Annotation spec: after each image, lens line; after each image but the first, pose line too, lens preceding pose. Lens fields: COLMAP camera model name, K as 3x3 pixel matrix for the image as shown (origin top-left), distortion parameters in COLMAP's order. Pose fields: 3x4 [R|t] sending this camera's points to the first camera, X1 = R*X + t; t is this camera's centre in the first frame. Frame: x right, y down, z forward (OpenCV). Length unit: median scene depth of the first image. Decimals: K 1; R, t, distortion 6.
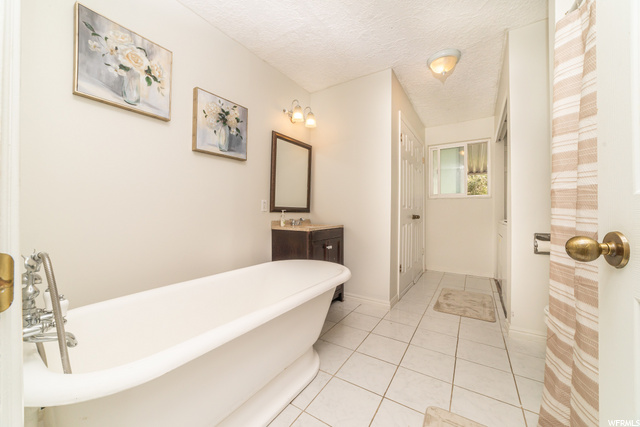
lens RADIAL K [[243.2, 0, 319.8], [0, 243.2, 210.4], [0, 0, 1]] dist [-0.001226, 0.000159]
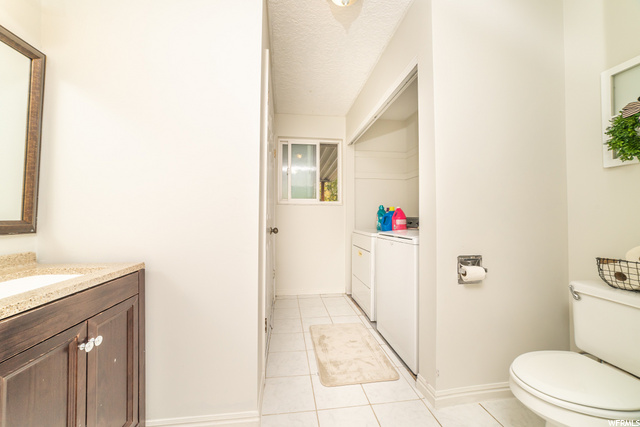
lens RADIAL K [[243.2, 0, 319.8], [0, 243.2, 210.4], [0, 0, 1]] dist [-0.001226, 0.000159]
pose [[0.752621, 0.012084, 0.658344, 0.047453], [-0.001906, 0.999867, -0.016173, -0.023514], [-0.658452, 0.010917, 0.752544, 0.493734]]
